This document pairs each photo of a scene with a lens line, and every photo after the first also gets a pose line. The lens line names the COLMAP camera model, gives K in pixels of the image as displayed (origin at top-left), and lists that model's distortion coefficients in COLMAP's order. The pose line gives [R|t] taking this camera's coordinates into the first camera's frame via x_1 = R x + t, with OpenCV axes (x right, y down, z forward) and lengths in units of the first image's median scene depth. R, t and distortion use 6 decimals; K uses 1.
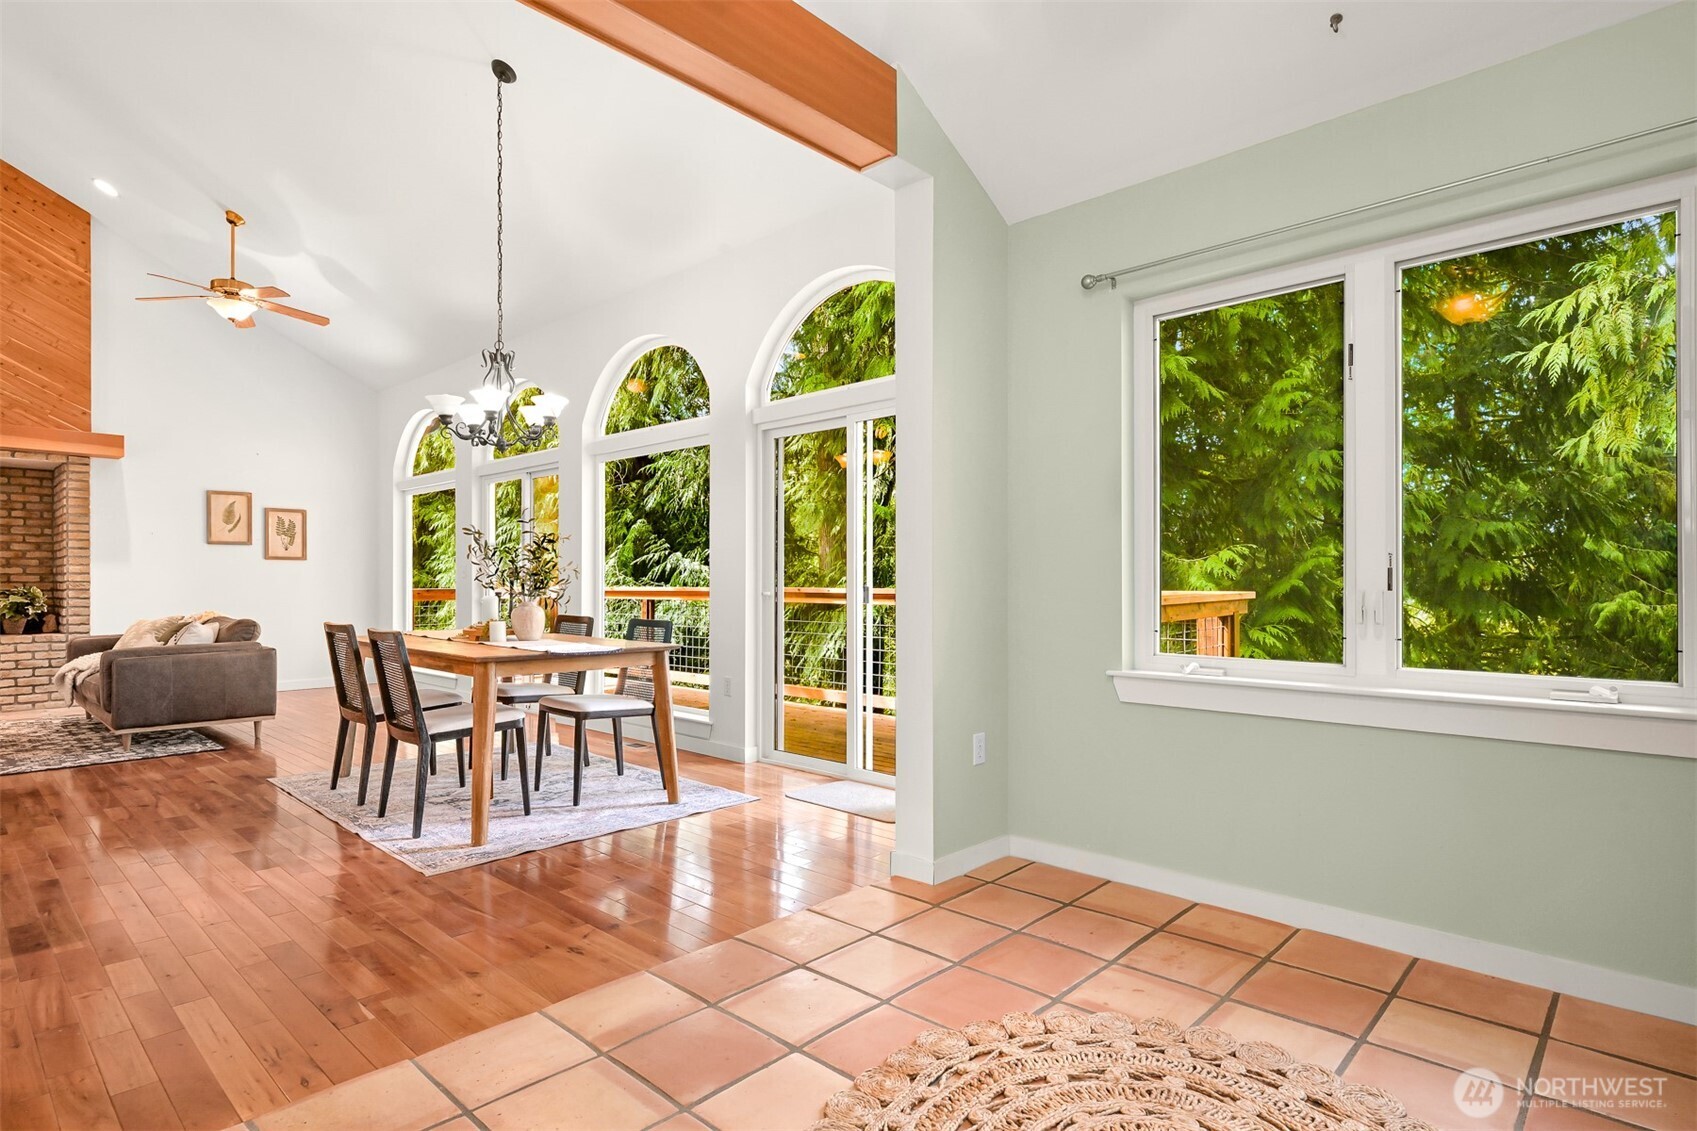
lens RADIAL K [[882.4, 0, 849.6], [0, 882.4, 582.4], [0, 0, 1]] dist [-0.000447, 0.000139]
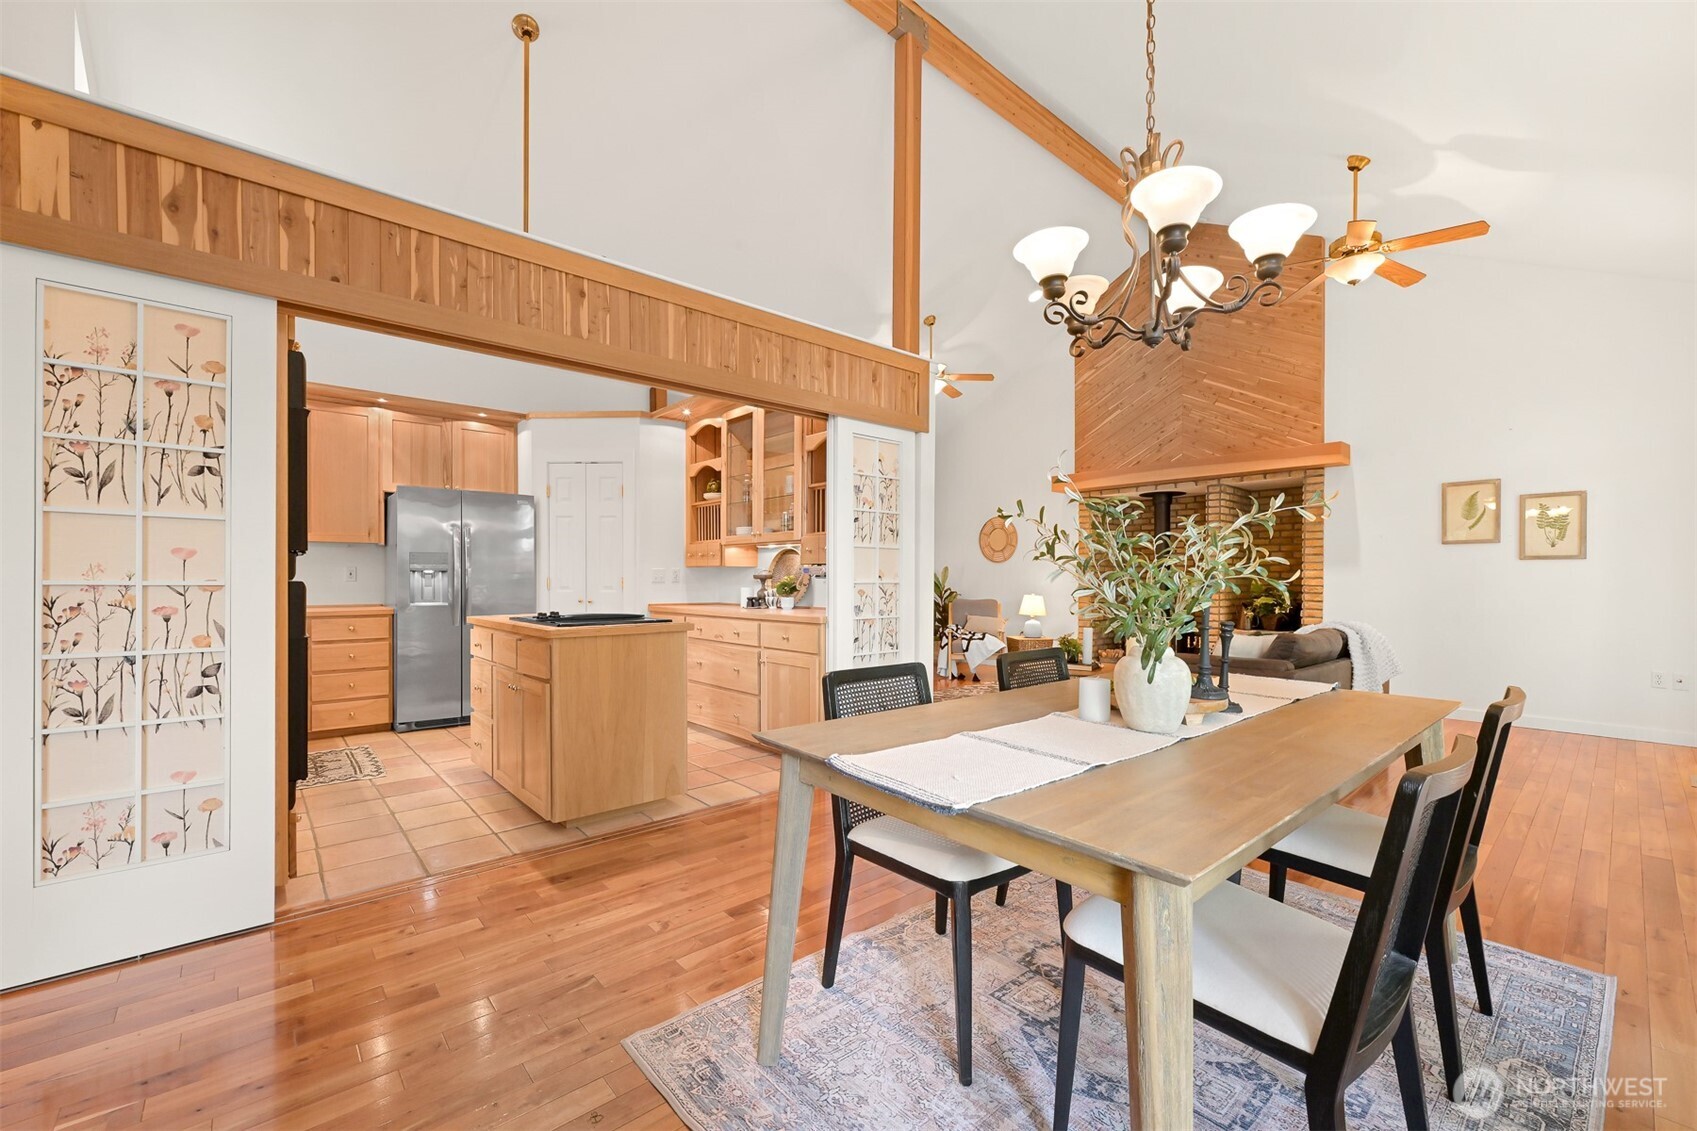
lens RADIAL K [[693.9, 0, 856.3], [0, 693.9, 585.7], [0, 0, 1]] dist [0.000897, 0.000255]
pose [[-0.072887, 0.009202, -0.997298, 0.009593], [-0.004940, 0.999942, 0.009587, -0.006025], [0.997328, 0.005626, -0.072838, 0.501225]]
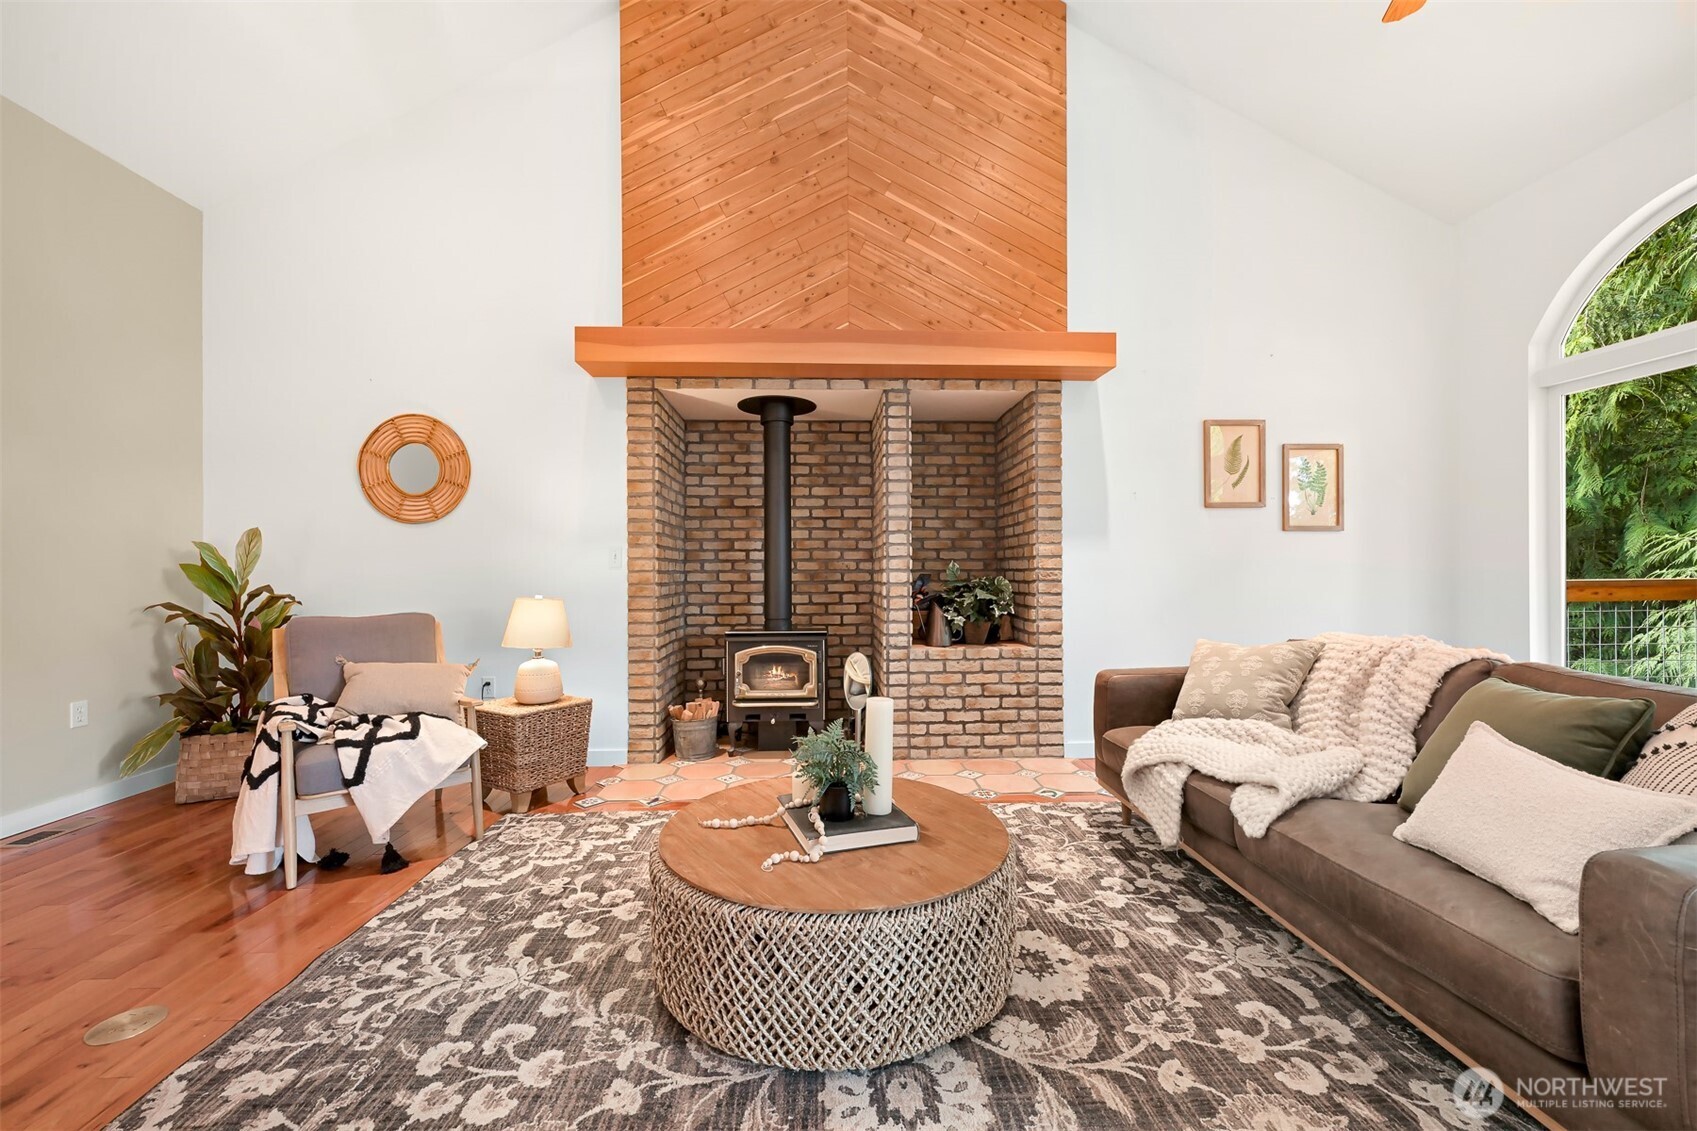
lens RADIAL K [[692.8, 0, 848.5], [0, 692.8, 565.5], [0, 0, 1]] dist [0.000783, 0.000098]
pose [[0.717225, -0.008510, -0.696789, -0.614190], [0.003174, 0.999955, -0.008946, 0.000796], [0.696834, 0.004205, 0.717220, 0.515899]]
